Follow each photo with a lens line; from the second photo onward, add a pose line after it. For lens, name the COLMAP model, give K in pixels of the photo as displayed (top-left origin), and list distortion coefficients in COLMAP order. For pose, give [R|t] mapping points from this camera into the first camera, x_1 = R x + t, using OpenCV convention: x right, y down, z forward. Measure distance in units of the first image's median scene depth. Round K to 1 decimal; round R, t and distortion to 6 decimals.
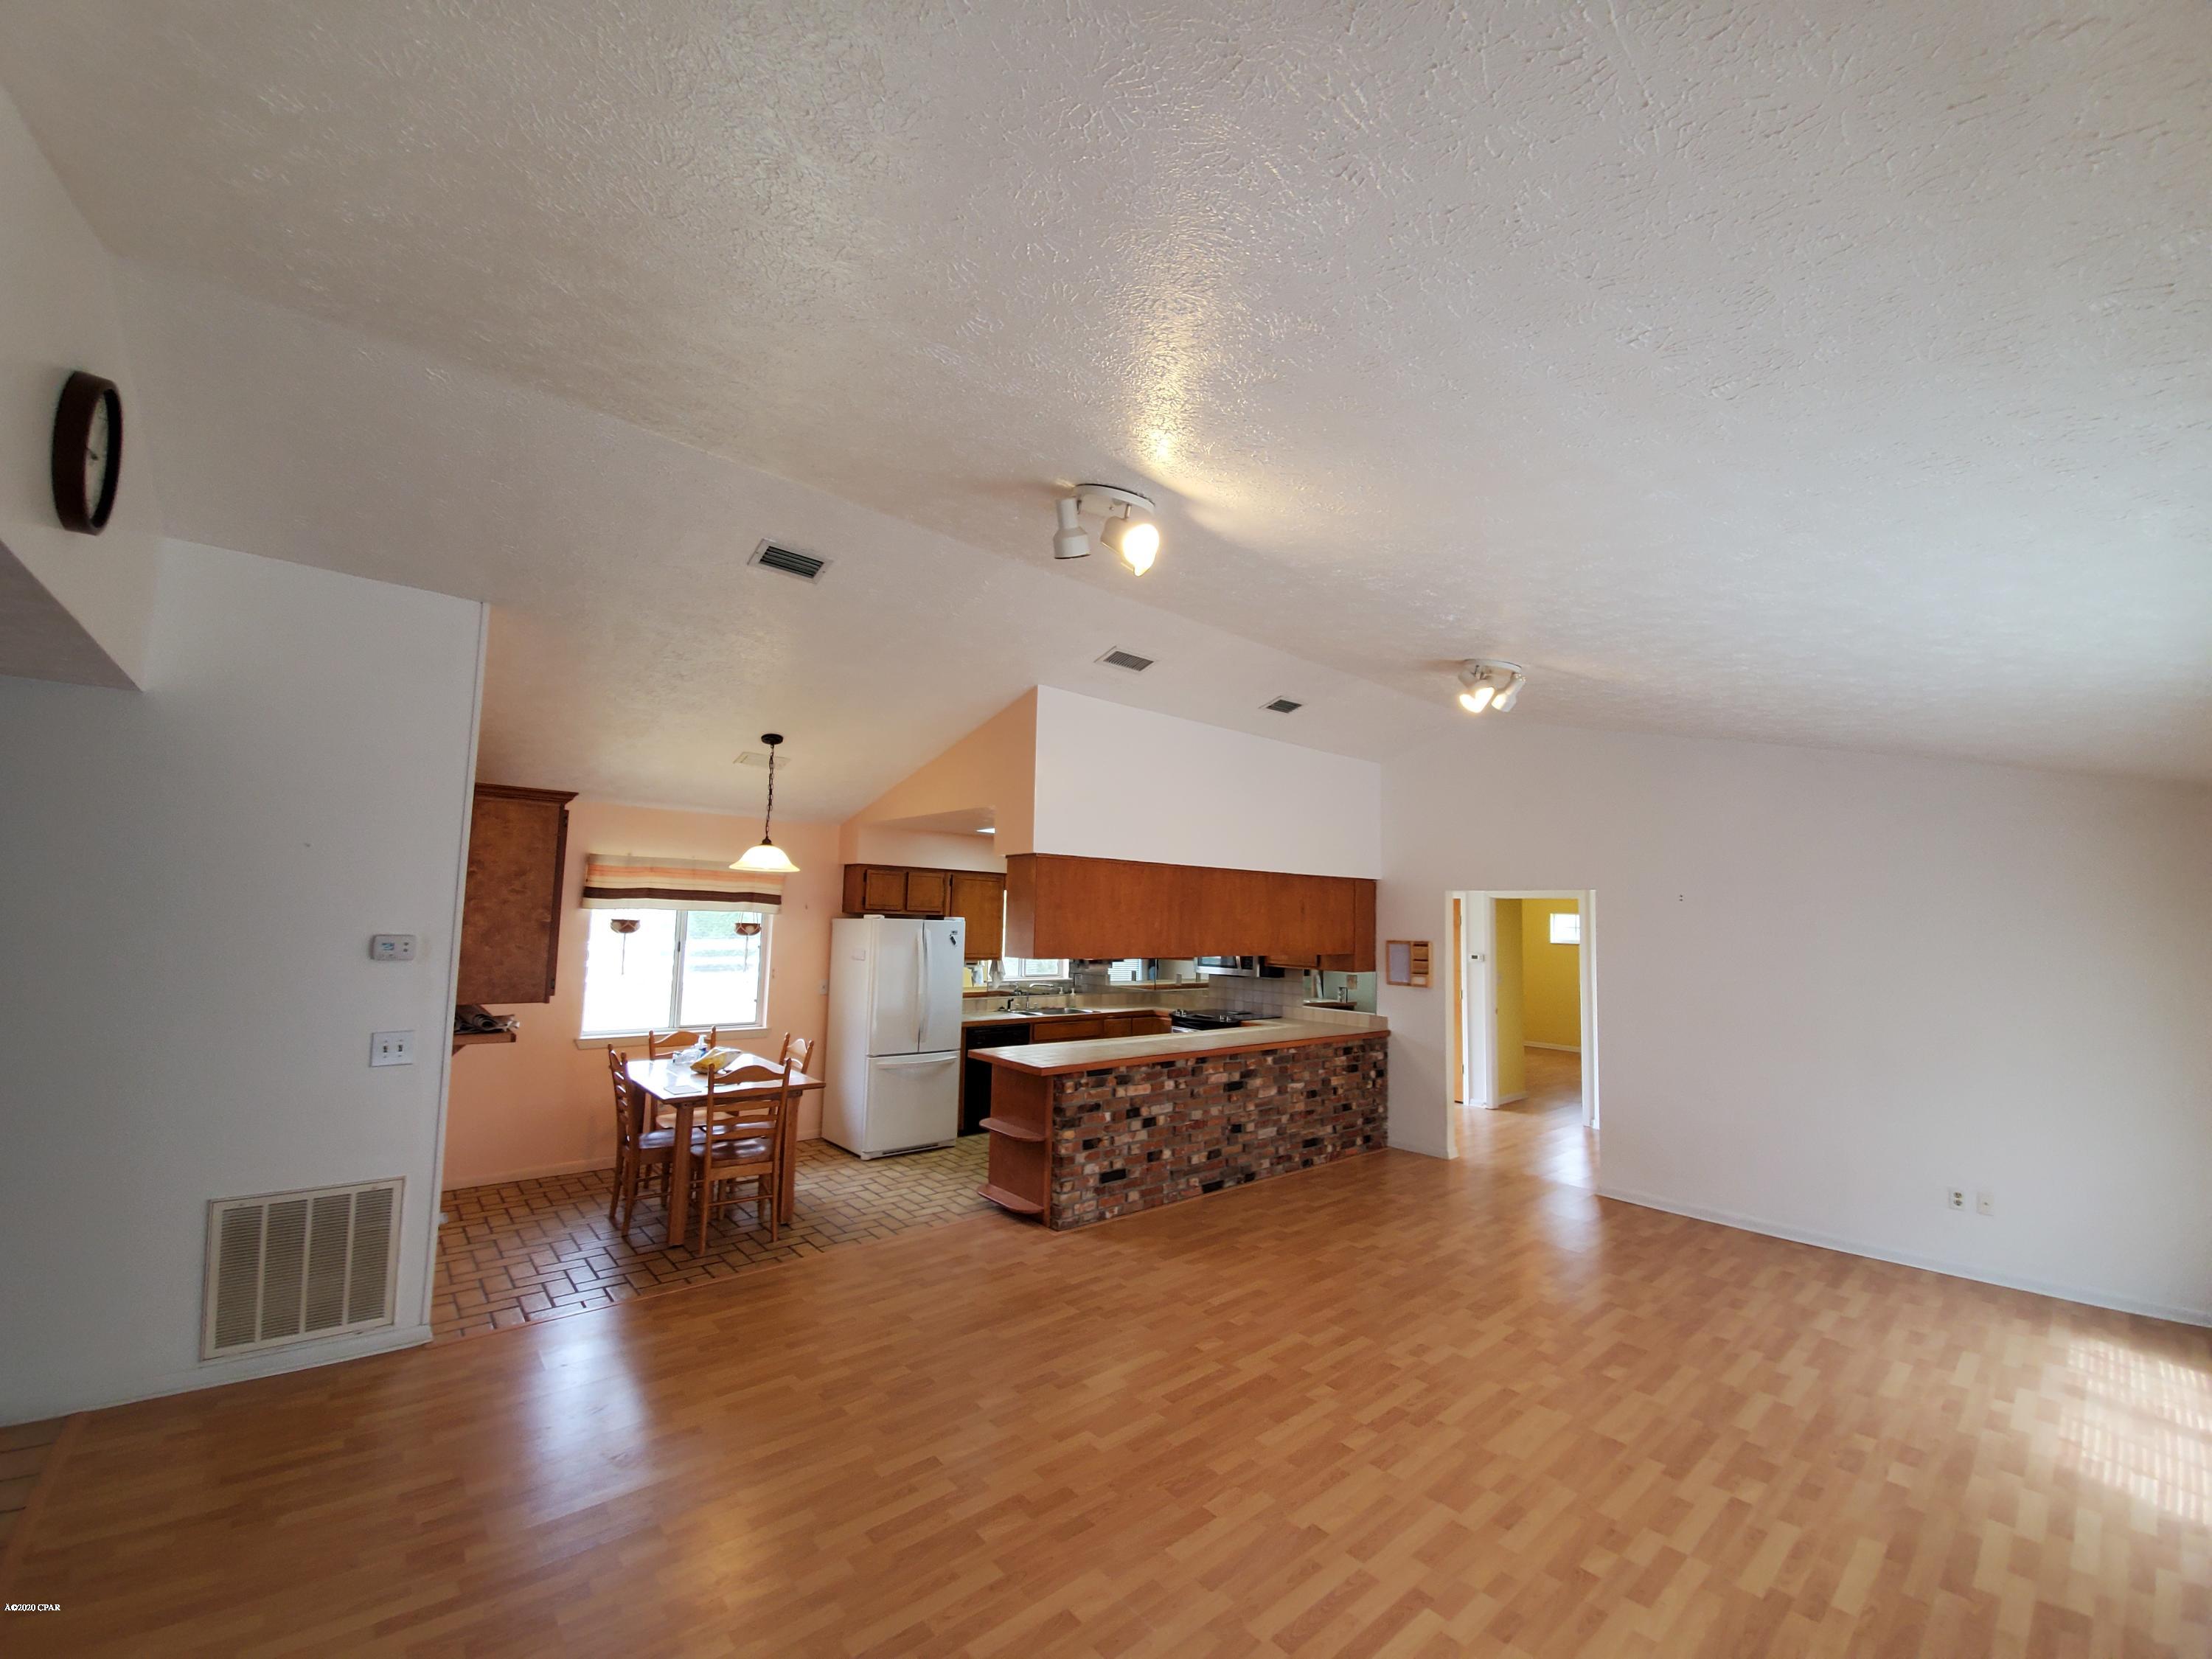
lens RADIAL K [[874.2, 0, 1097.4], [0, 874.2, 846.7], [0, 0, 1]] dist [0.012560, -0.016859]
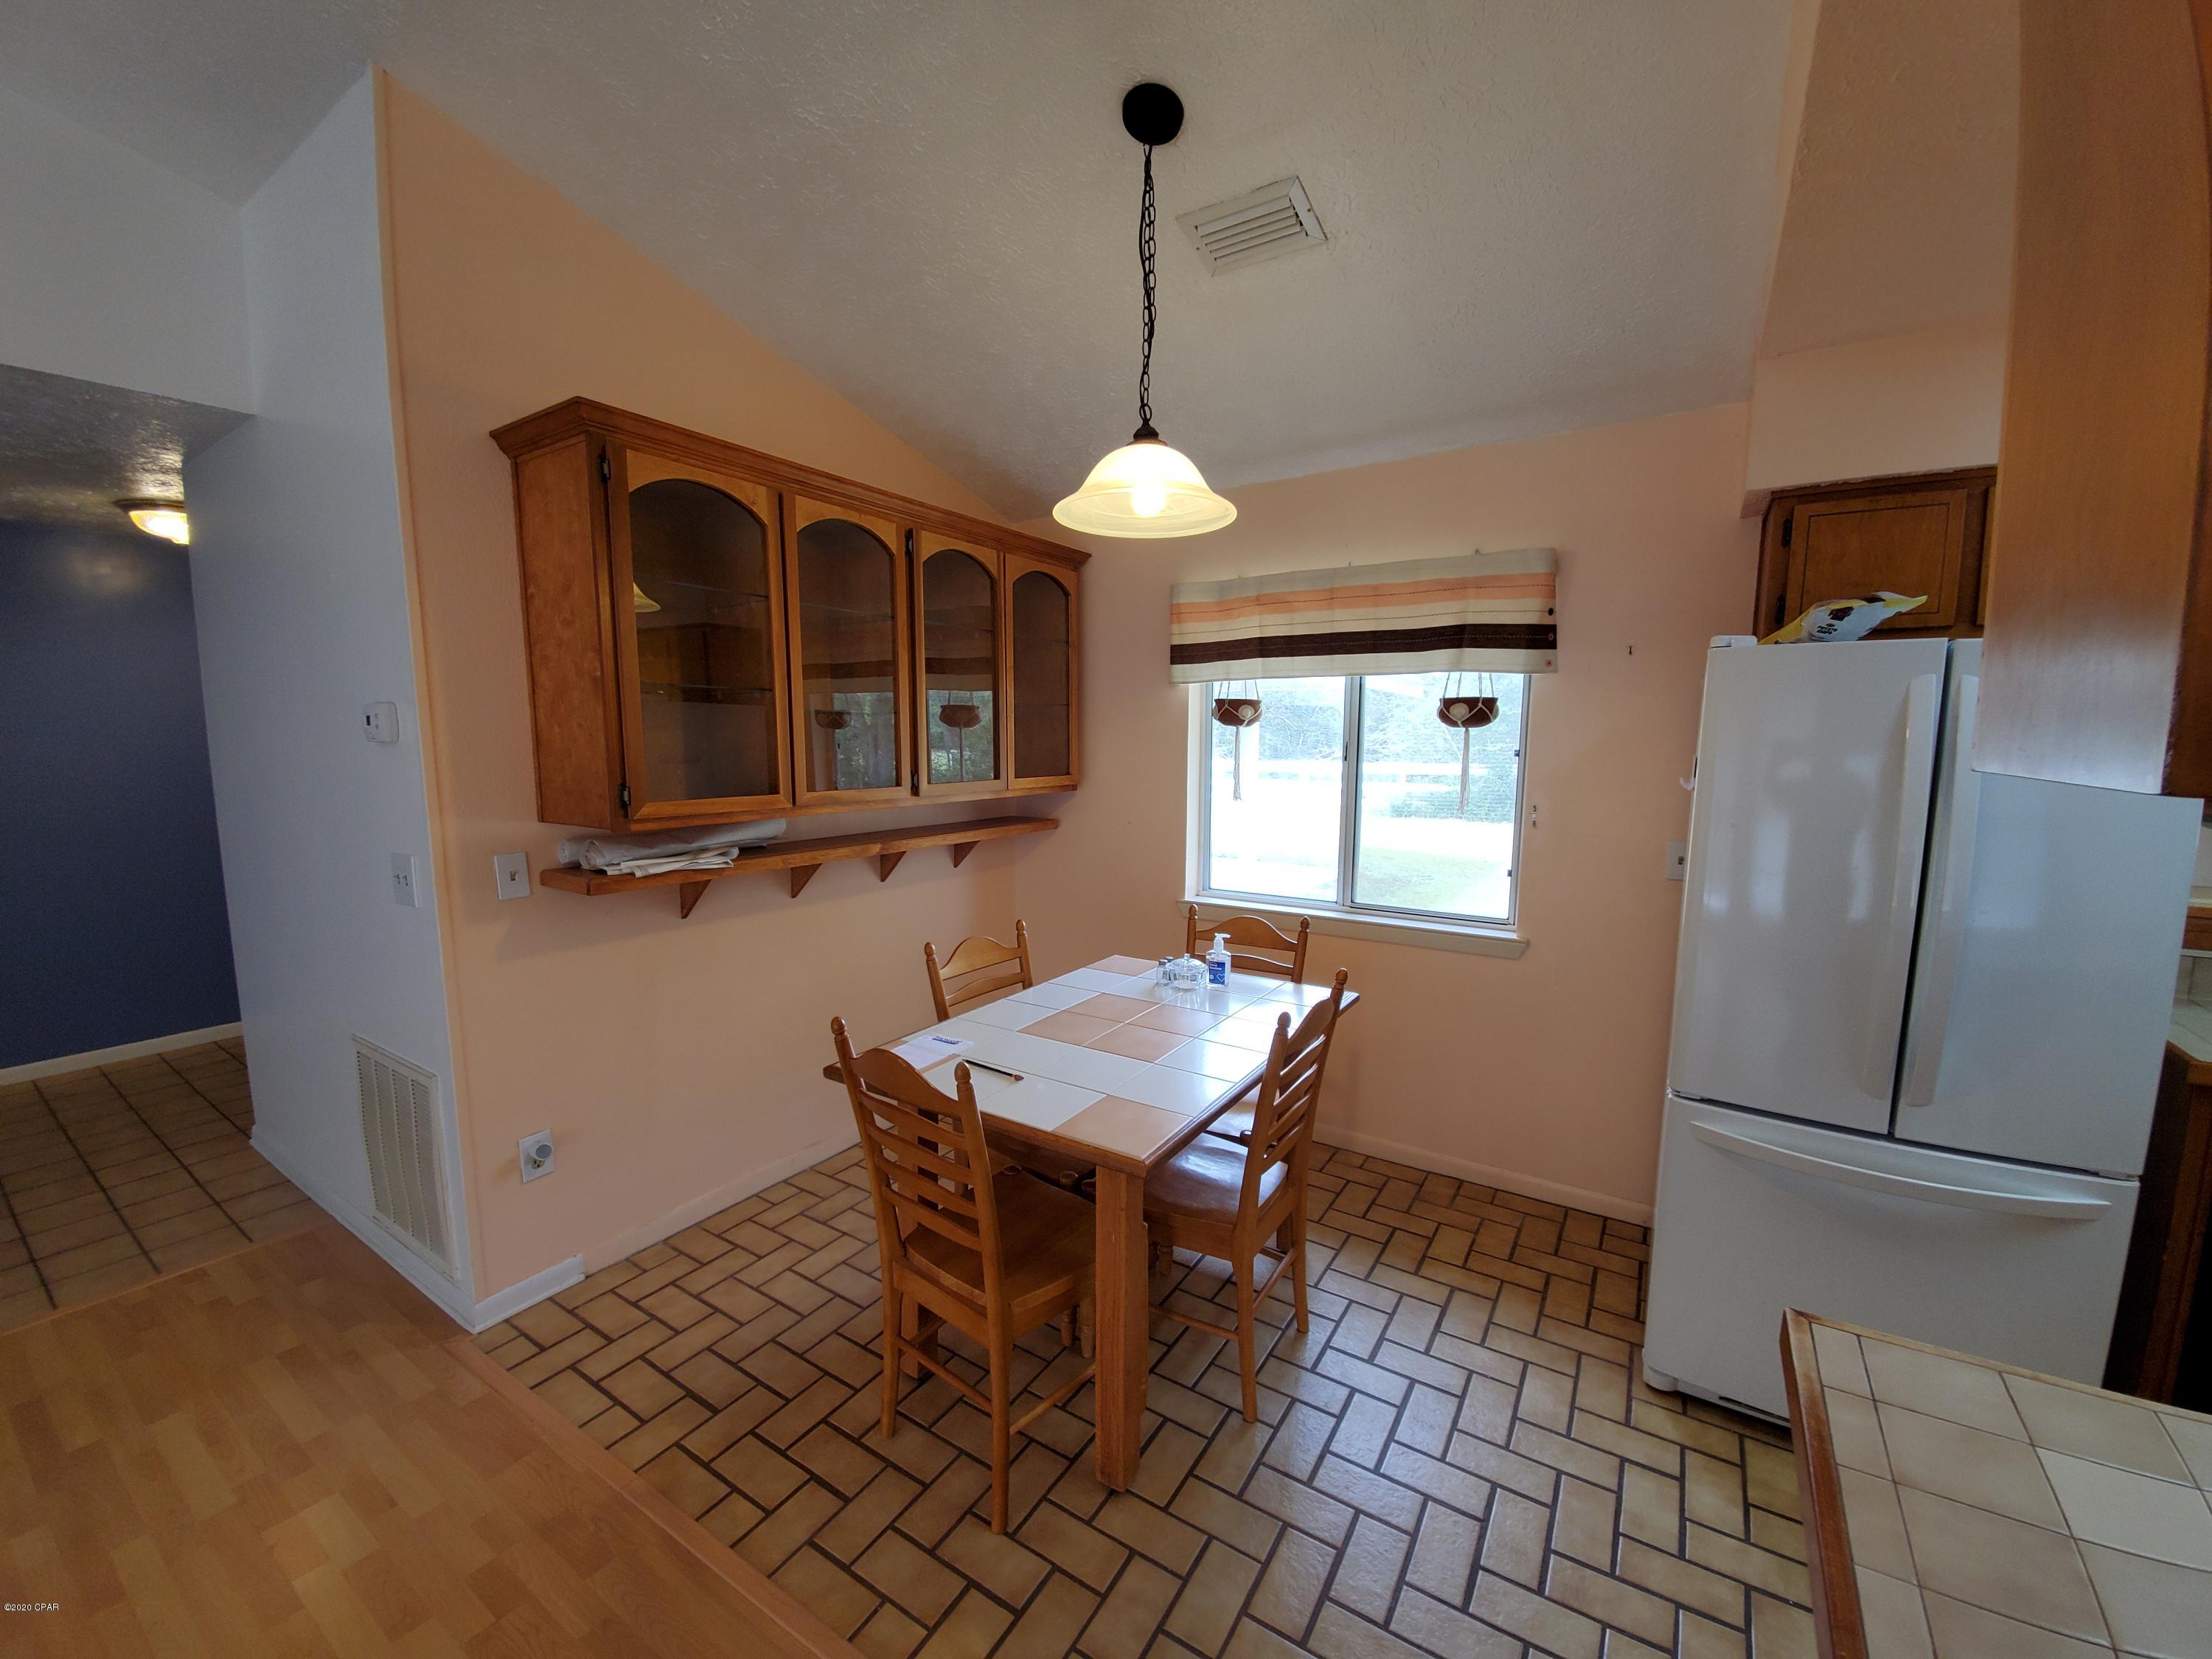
lens RADIAL K [[874.2, 0, 1097.4], [0, 874.2, 846.7], [0, 0, 1]] dist [0.012560, -0.016859]
pose [[0.282406, 0.095252, -0.954554, -0.030985], [0.089342, 0.988122, 0.125034, 0.113824], [0.955125, -0.120593, 0.270542, 0.883628]]
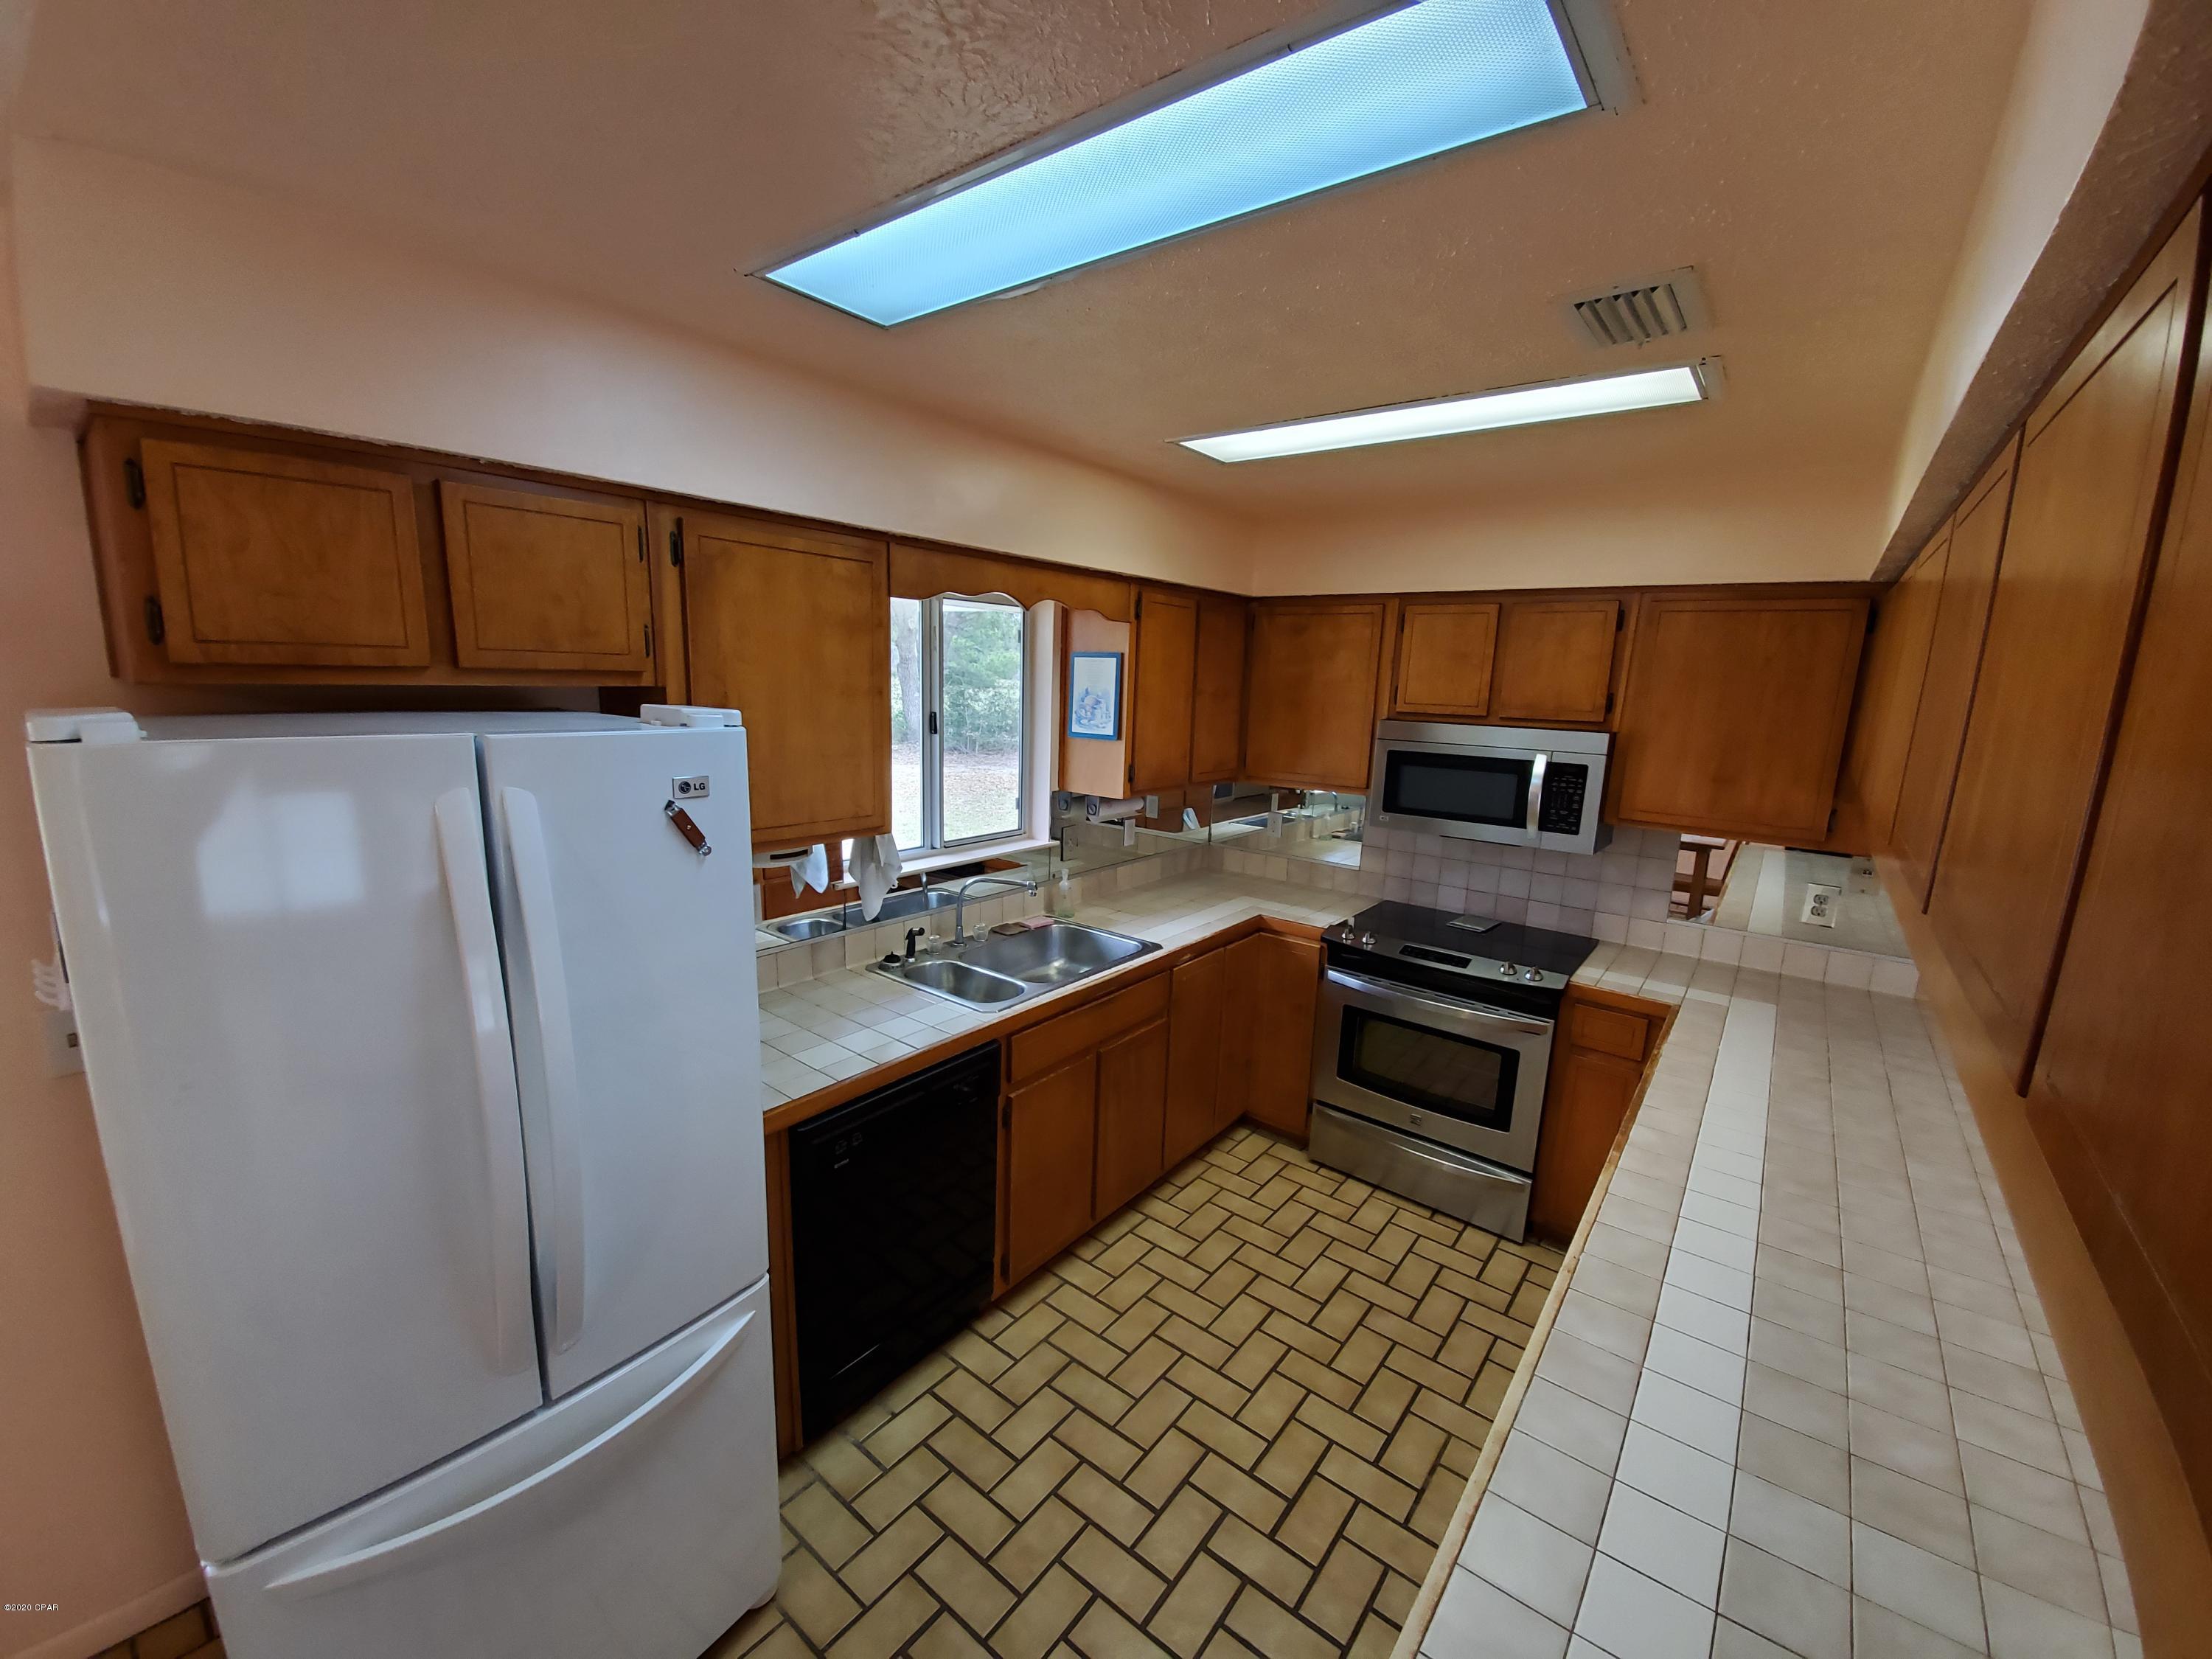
lens RADIAL K [[874.2, 0, 1097.4], [0, 874.2, 846.7], [0, 0, 1]] dist [0.012560, -0.016859]
pose [[0.980472, -0.029124, 0.194490, -0.146665], [-0.027713, 0.958643, 0.283260, 0.067376], [-0.194696, -0.283119, 0.939115, 1.036488]]
